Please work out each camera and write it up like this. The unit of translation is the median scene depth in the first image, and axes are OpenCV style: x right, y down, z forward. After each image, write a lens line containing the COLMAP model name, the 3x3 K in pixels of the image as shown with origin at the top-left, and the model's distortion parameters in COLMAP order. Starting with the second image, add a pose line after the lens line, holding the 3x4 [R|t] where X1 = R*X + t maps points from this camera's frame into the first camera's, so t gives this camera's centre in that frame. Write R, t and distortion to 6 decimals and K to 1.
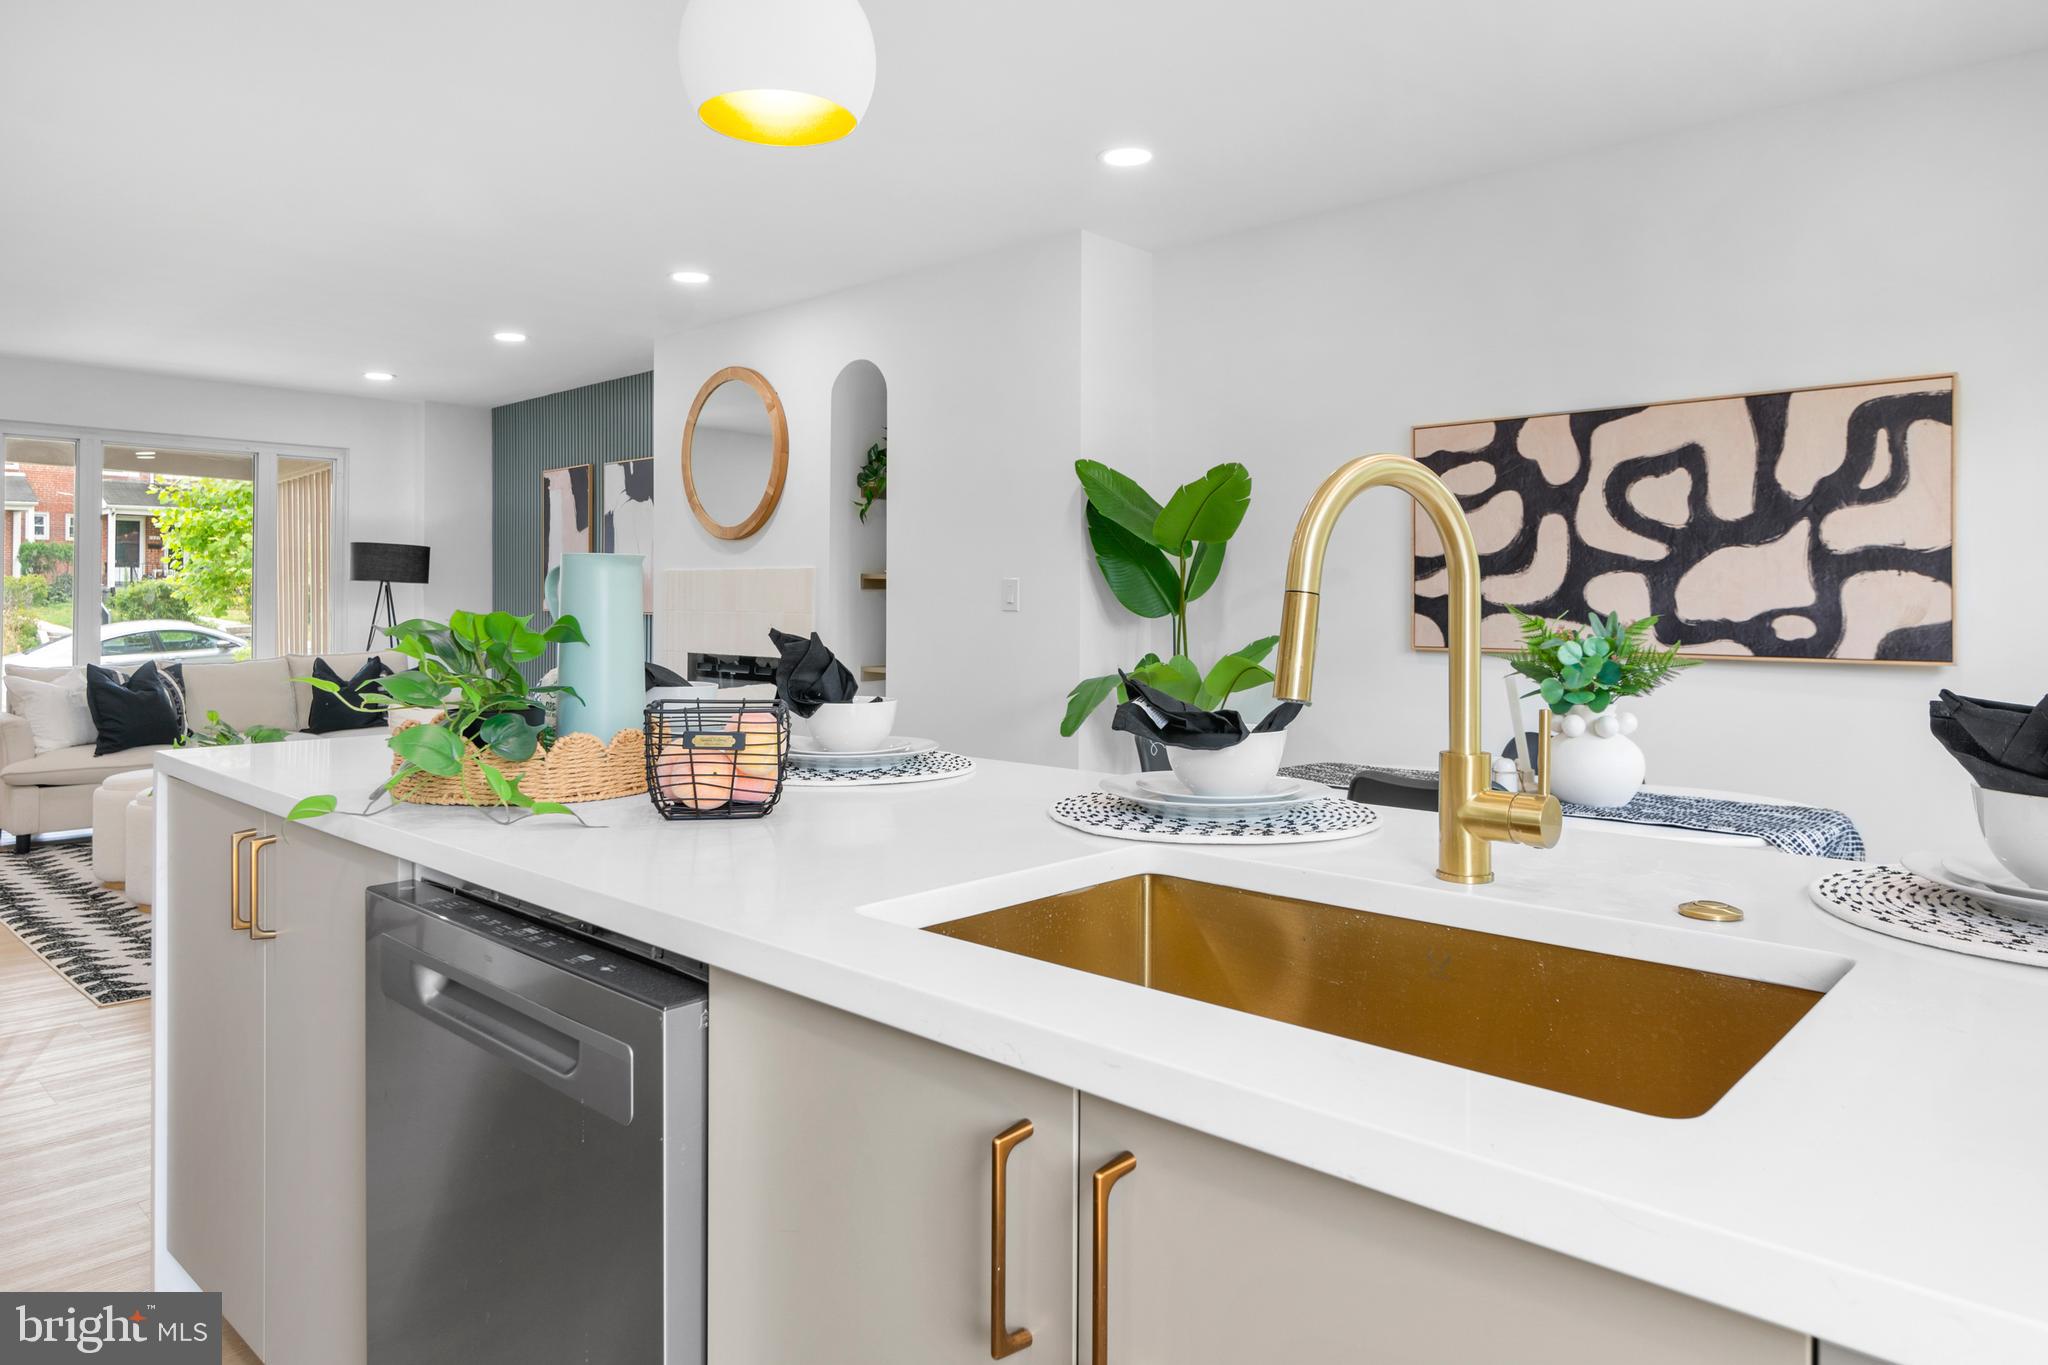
lens RADIAL K [[1267.5, 0, 1029.9], [0, 1267.5, 593.6], [0, 0, 1]] dist [-0.004588, -0.002114]
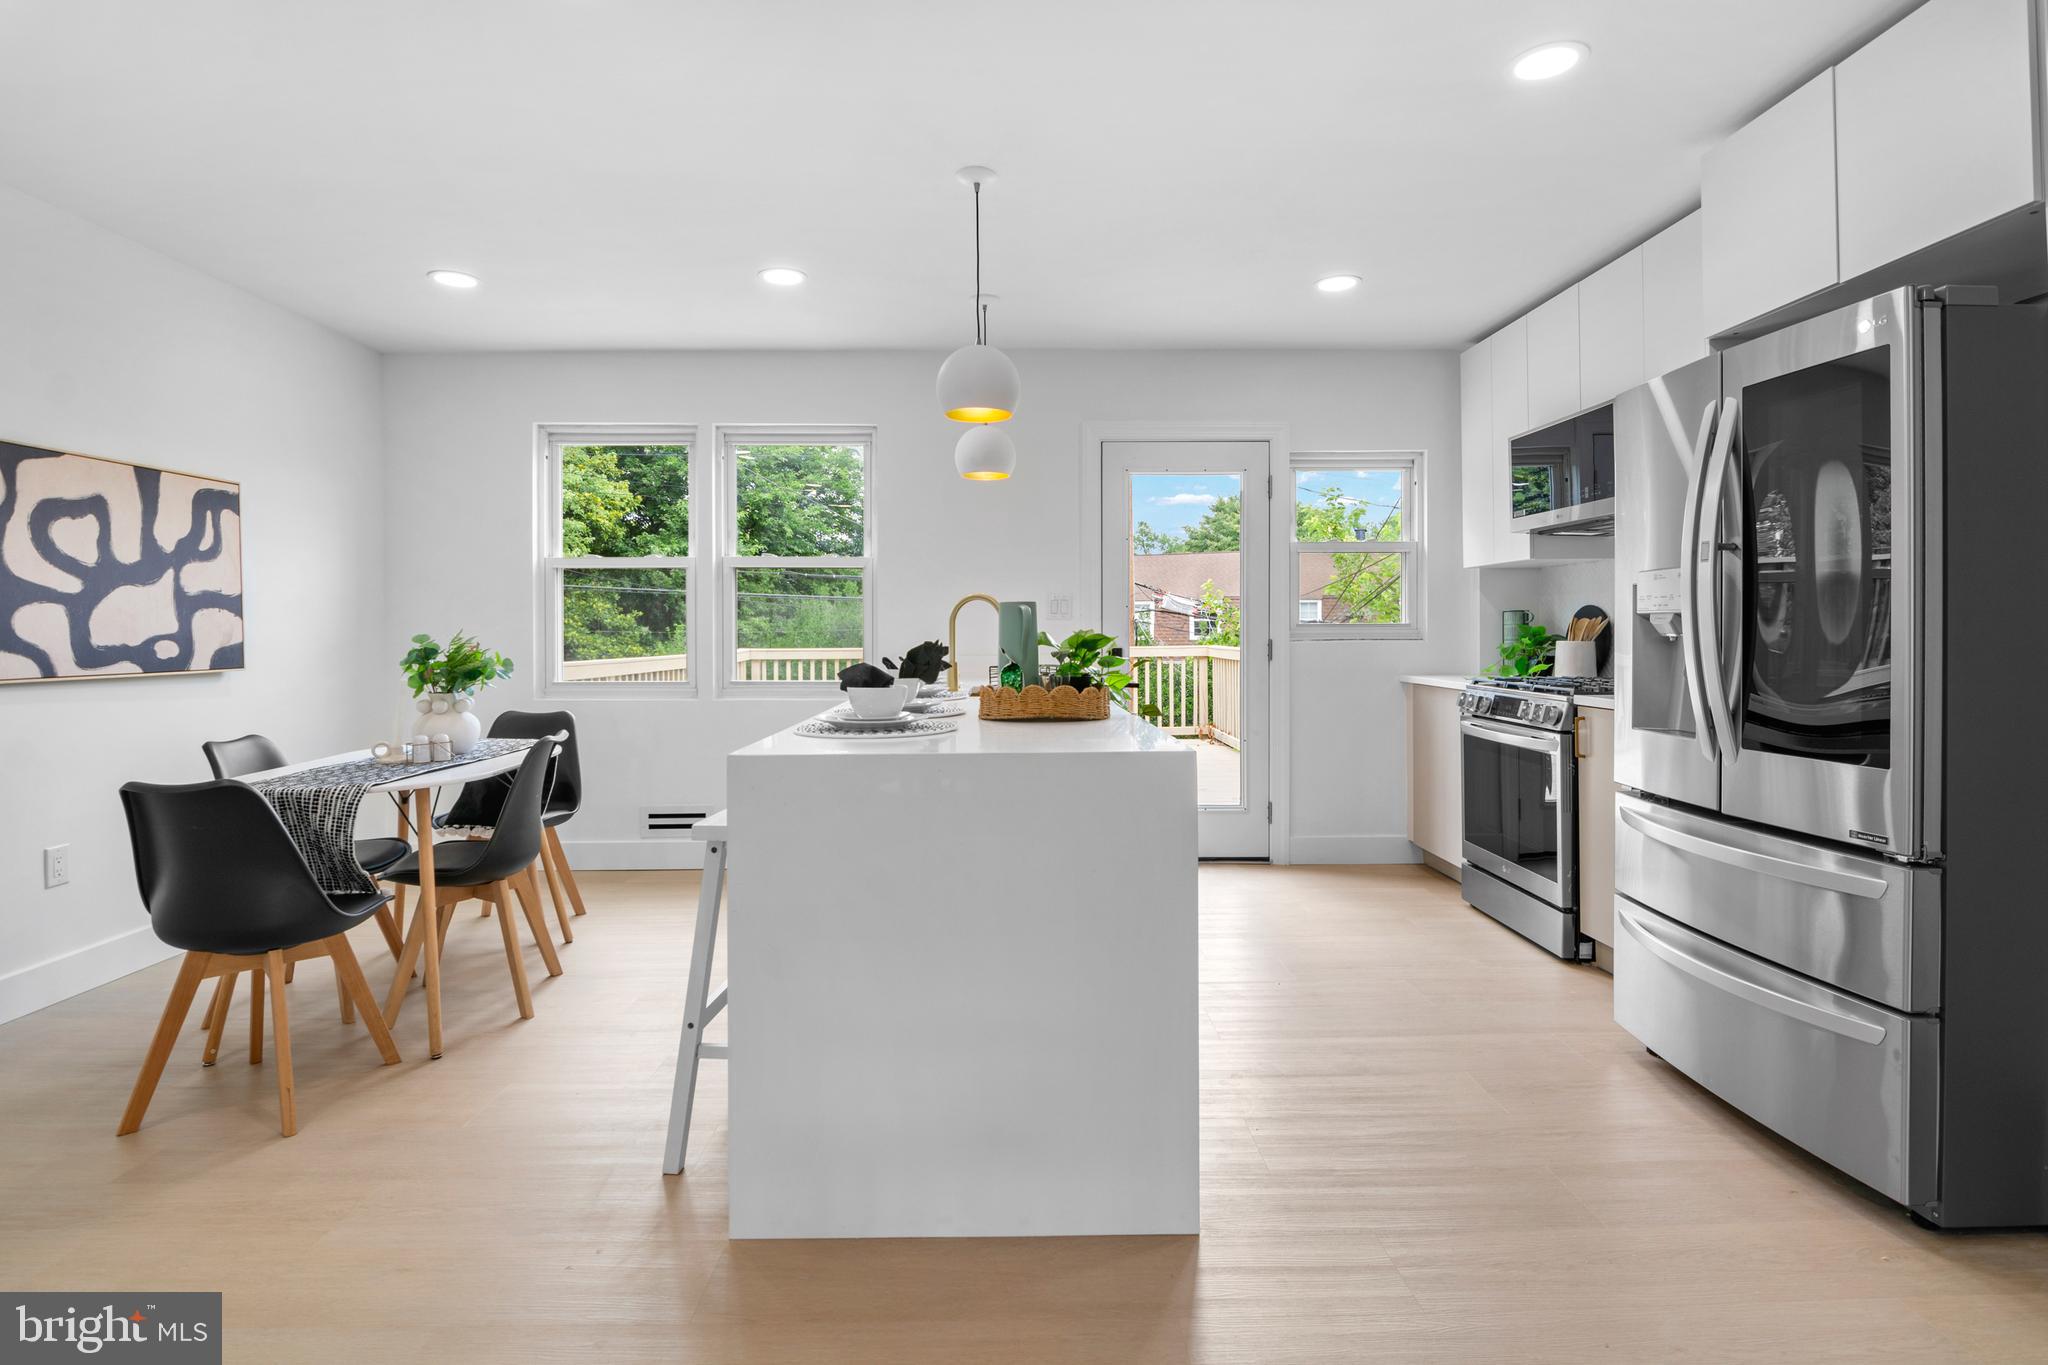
lens RADIAL K [[1012.1, 0, 1016.5], [0, 1012.1, 630.2], [0, 0, 1]] dist [-0.003543, -0.005849]
pose [[-0.686399, 0.002081, 0.727222, -0.689533], [0.002635, 0.999996, -0.000374, 0.008312], [-0.727220, 0.001659, -0.686402, 0.964455]]
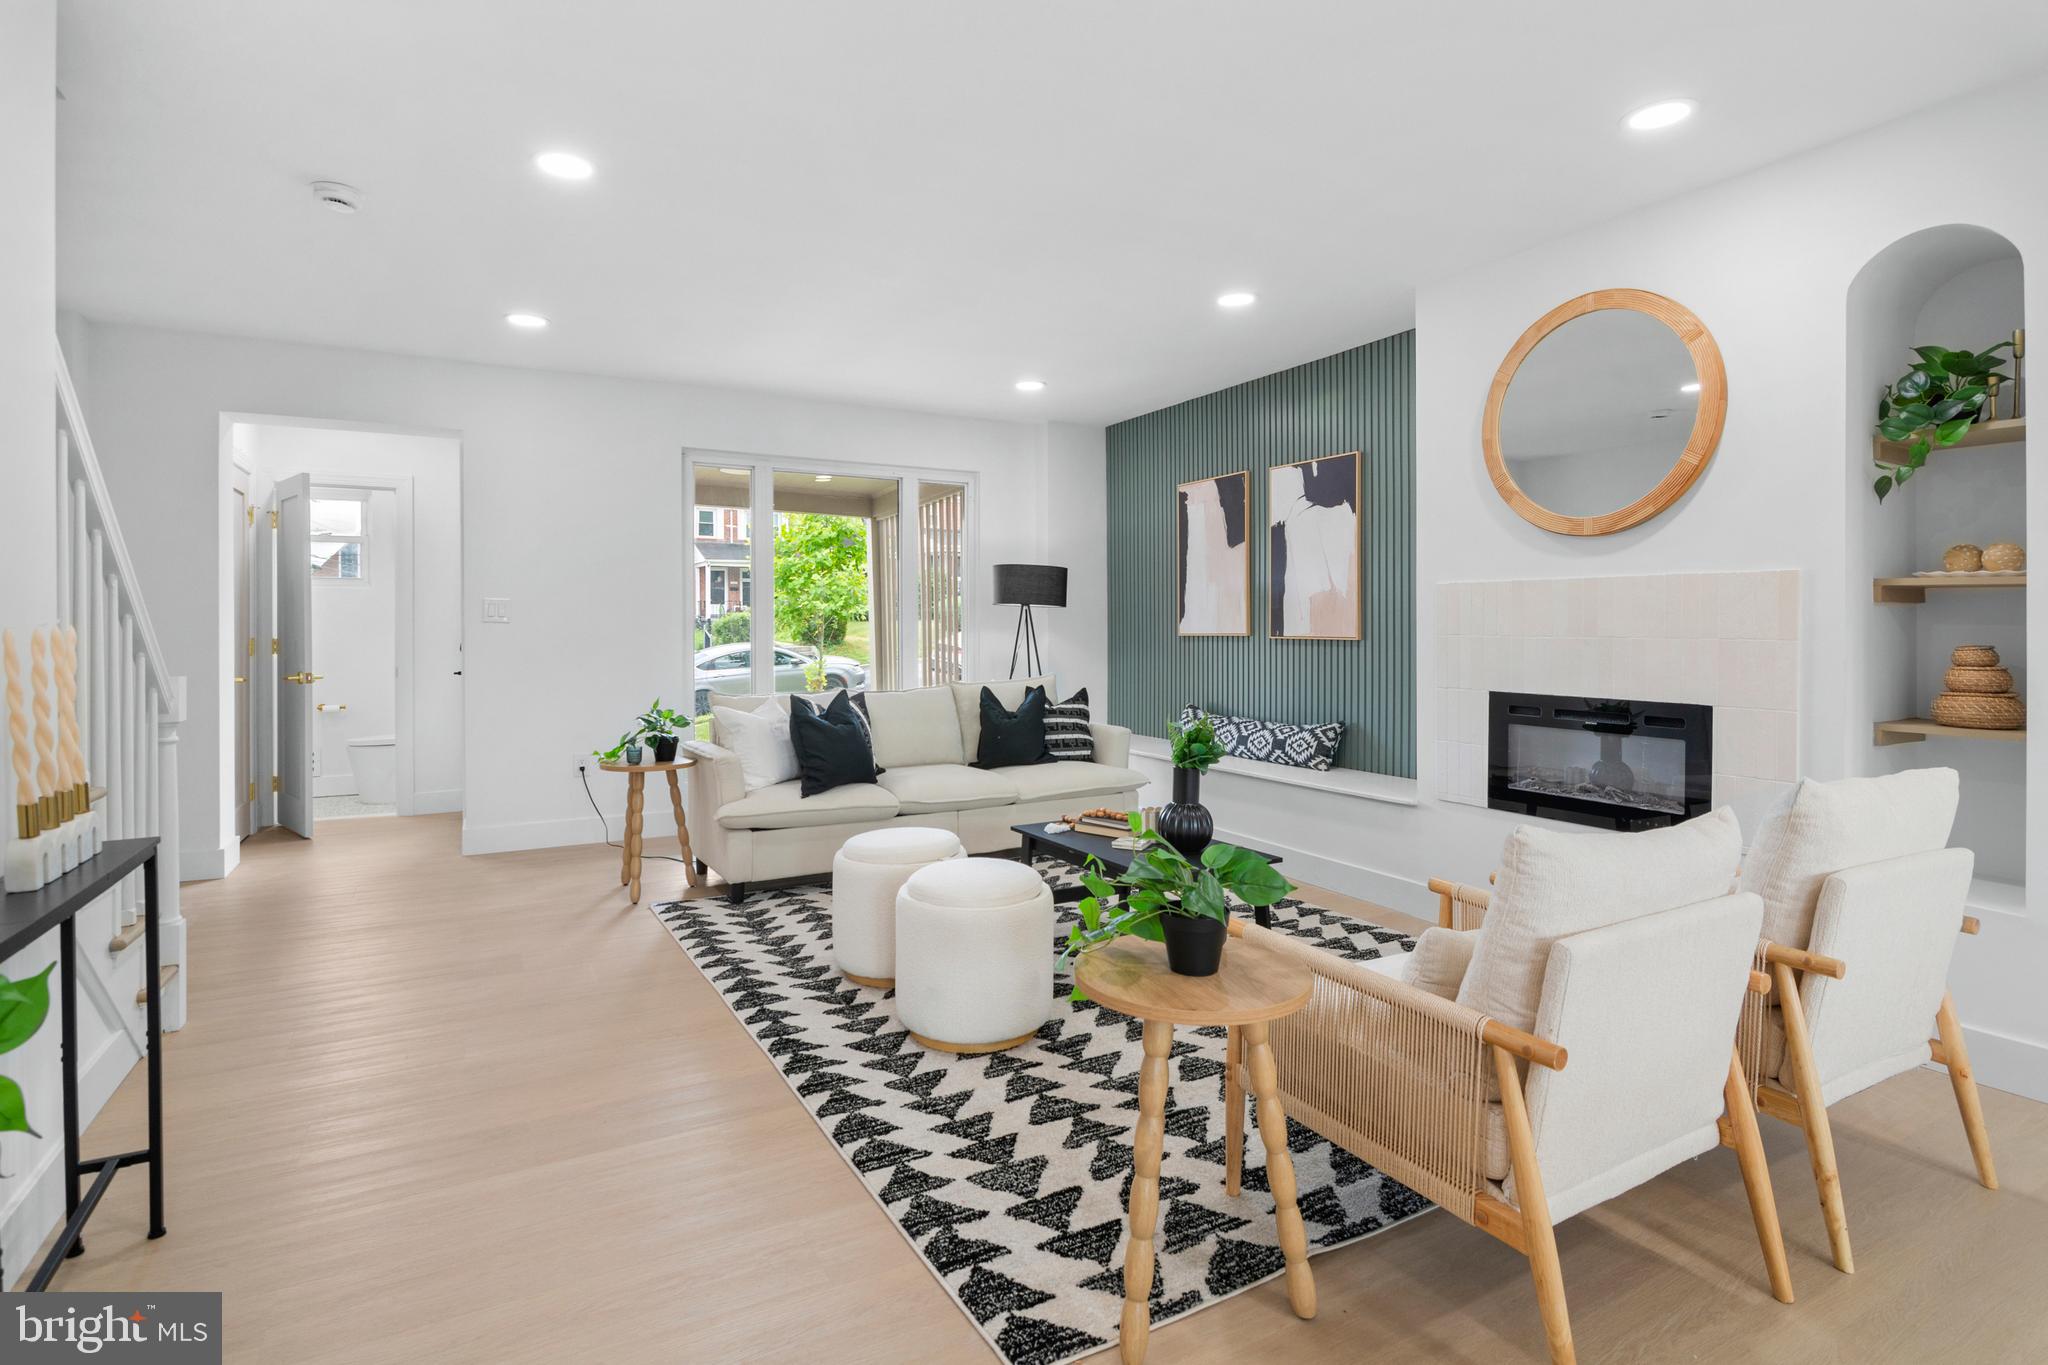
lens RADIAL K [[1012.1, 0, 1018.5], [0, 1012.1, 632.3], [0, 0, 1]] dist [-0.003543, -0.005849]
pose [[0.949737, -0.001933, -0.313043, -0.580237], [0.005545, 0.999928, 0.010650, 0.005334], [0.313000, -0.011851, 0.949679, 0.573774]]
